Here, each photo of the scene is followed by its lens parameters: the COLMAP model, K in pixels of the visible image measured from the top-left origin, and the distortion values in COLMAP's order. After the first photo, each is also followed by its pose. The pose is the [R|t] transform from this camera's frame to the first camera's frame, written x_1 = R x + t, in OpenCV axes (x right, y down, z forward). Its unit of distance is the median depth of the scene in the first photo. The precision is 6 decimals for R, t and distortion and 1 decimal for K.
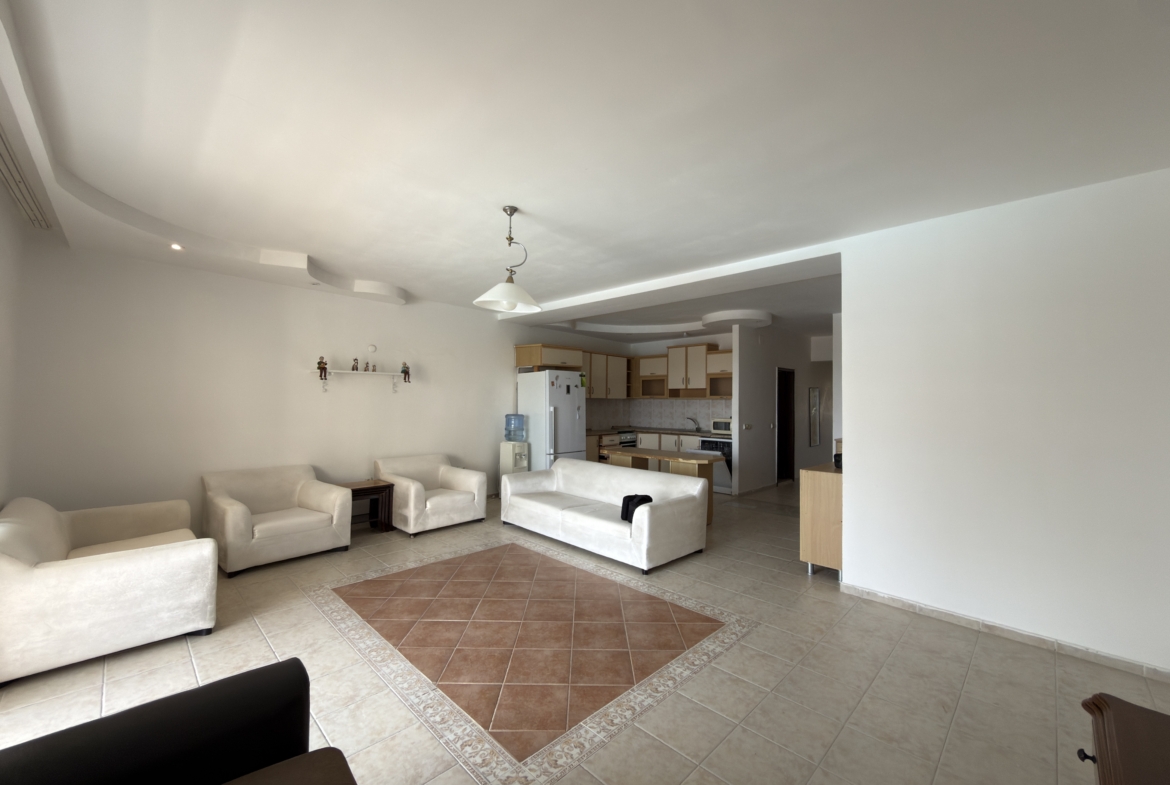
lens RADIAL K [[464.1, 0, 586.5], [0, 464.1, 388.9], [0, 0, 1]] dist [-0.000554, 0.000274]
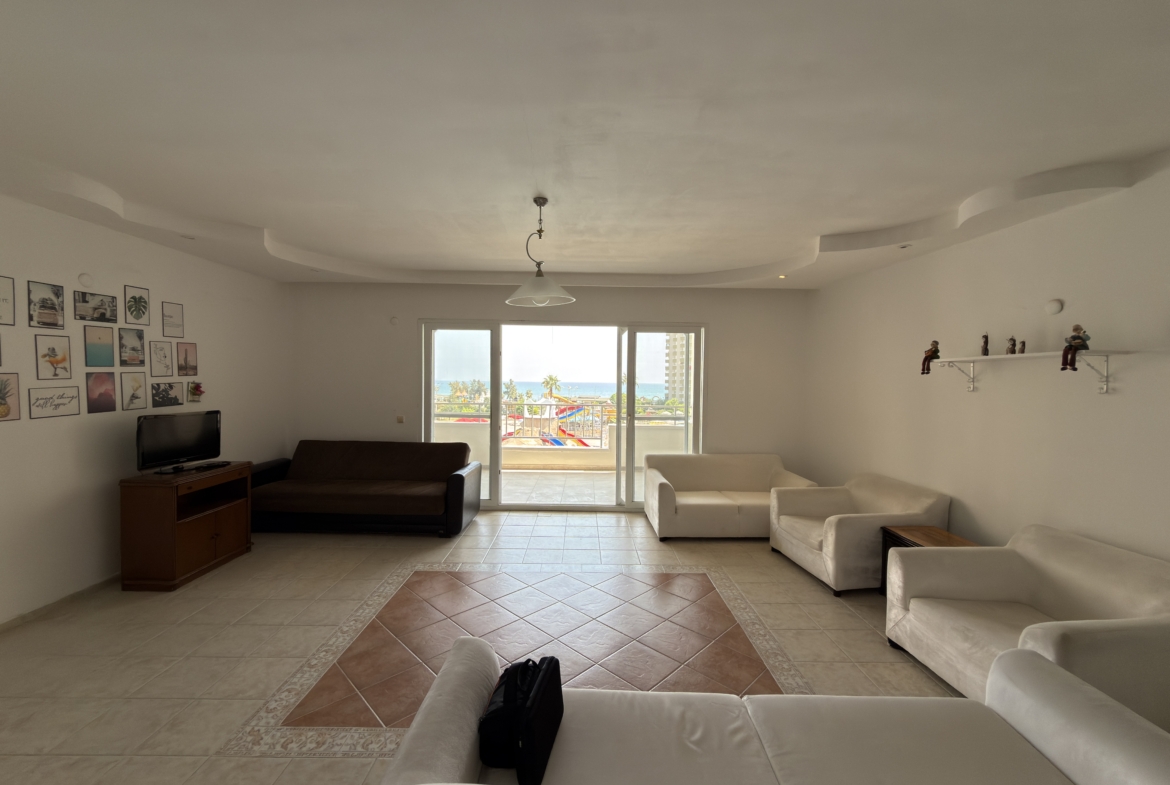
lens RADIAL K [[464.1, 0, 588.0], [0, 464.1, 393.5], [0, 0, 1]] dist [-0.000554, 0.000274]
pose [[-0.701131, -0.001081, -0.713031, 0.209349], [-0.002219, 0.999997, 0.000666, 0.007315], [0.713029, 0.002049, -0.701132, 0.800612]]
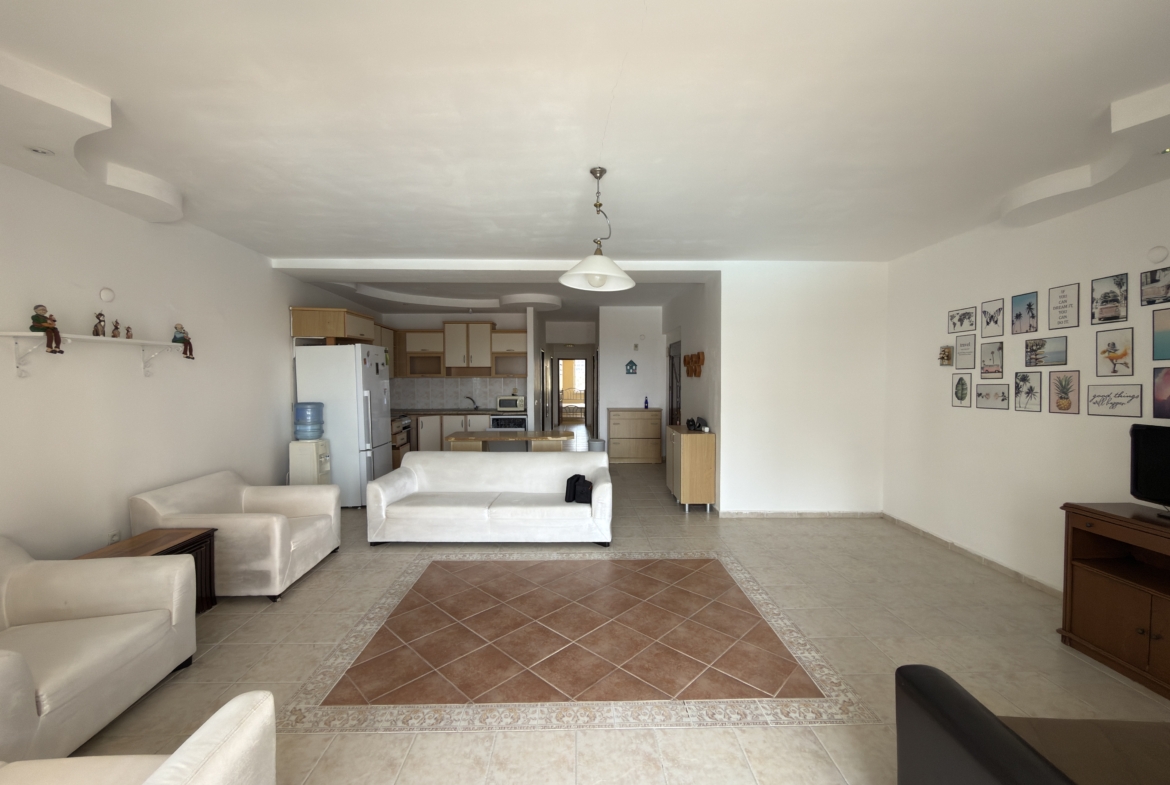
lens RADIAL K [[464.1, 0, 586.4], [0, 464.1, 390.1], [0, 0, 1]] dist [-0.000554, 0.000274]
pose [[0.692746, -0.032107, 0.720466, -0.377600], [-0.011250, 0.998406, 0.055311, -0.010031], [-0.721094, -0.046422, 0.691281, 0.177975]]
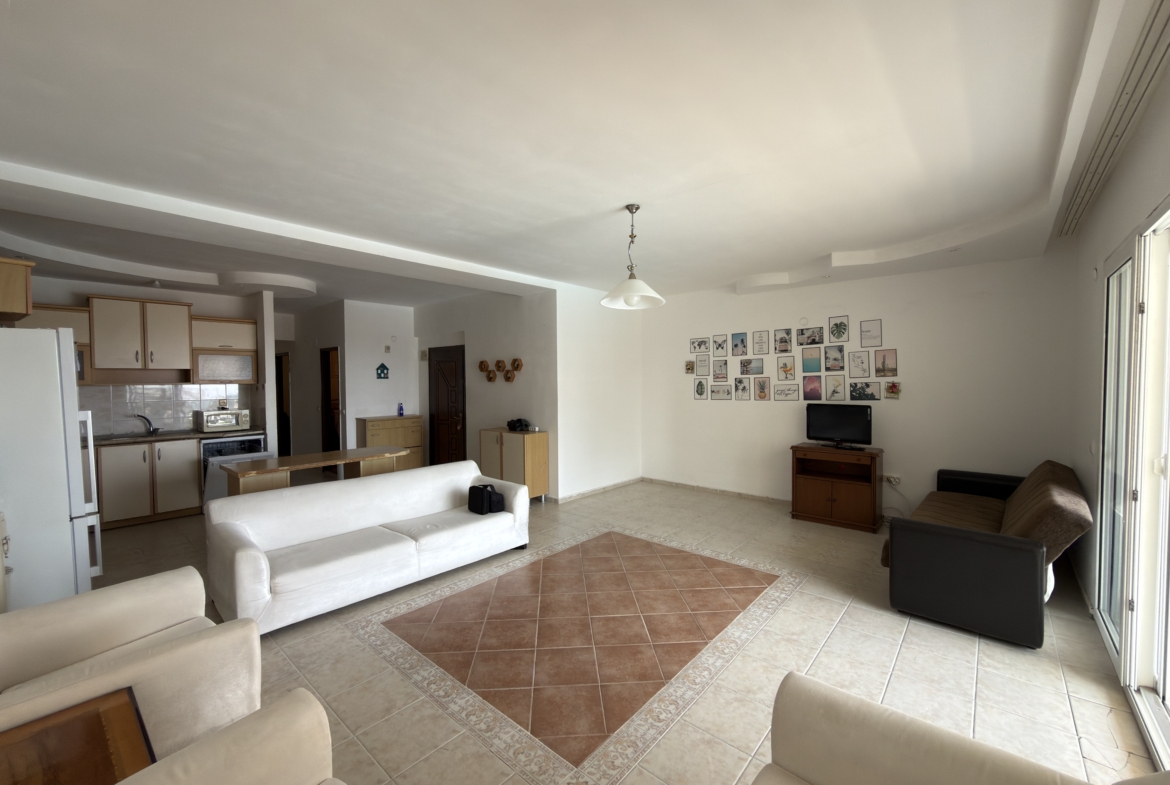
lens RADIAL K [[464.1, 0, 586.0], [0, 464.1, 390.4], [0, 0, 1]] dist [-0.000554, 0.000274]
pose [[-0.064155, -0.036240, 0.997282, -0.545545], [-0.022061, 0.999148, 0.034889, -0.007464], [-0.997696, -0.019762, -0.064900, 0.530928]]
